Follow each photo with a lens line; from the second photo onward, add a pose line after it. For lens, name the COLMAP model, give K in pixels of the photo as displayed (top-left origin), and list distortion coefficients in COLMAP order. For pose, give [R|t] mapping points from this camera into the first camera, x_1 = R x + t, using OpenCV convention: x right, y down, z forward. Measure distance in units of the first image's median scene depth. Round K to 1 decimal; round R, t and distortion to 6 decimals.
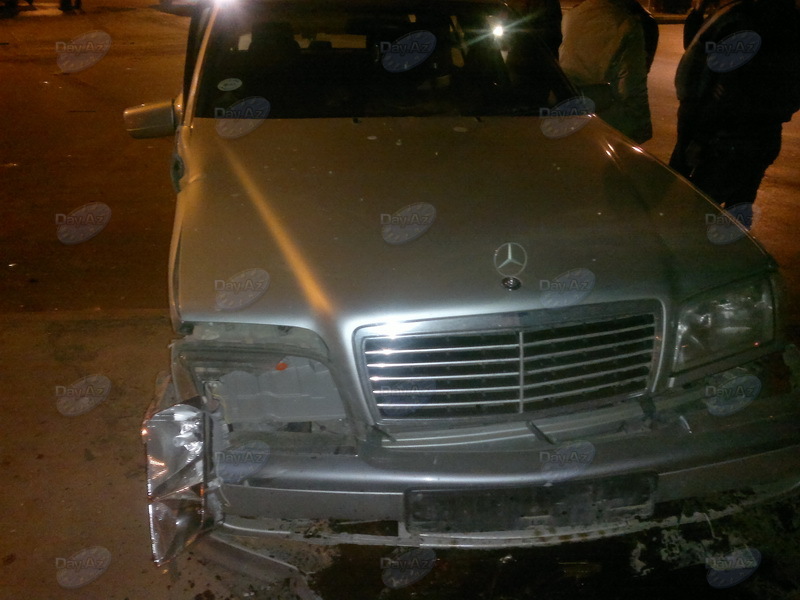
lens RADIAL K [[748.8, 0, 399.2], [0, 748.8, 297.8], [0, 0, 1]] dist [-0.018638, 0.000000]
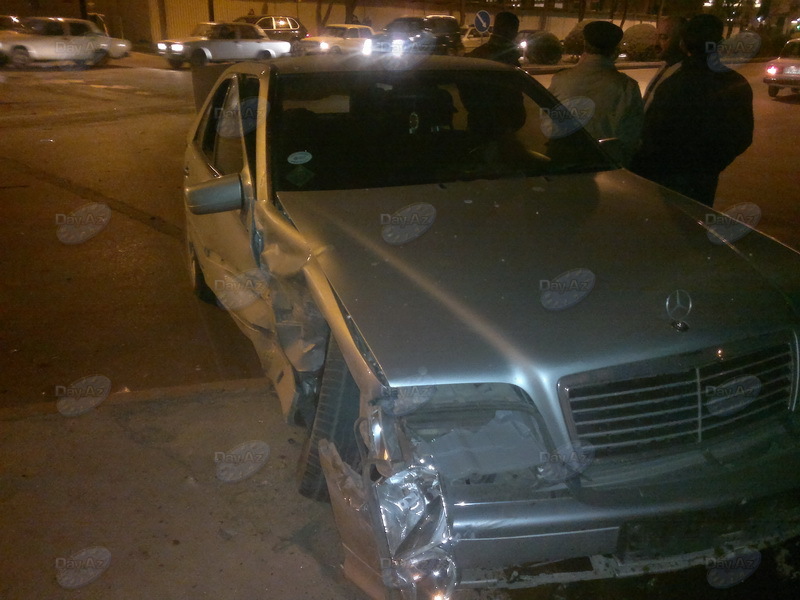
lens RADIAL K [[748.8, 0, 402.2], [0, 748.8, 300.3], [0, 0, 1]] dist [-0.018638, 0.000000]
pose [[0.985954, -0.075921, 0.148762, -0.402257], [0.085354, 0.994657, -0.058078, -0.026789], [-0.143558, 0.069960, 0.987166, -0.042689]]
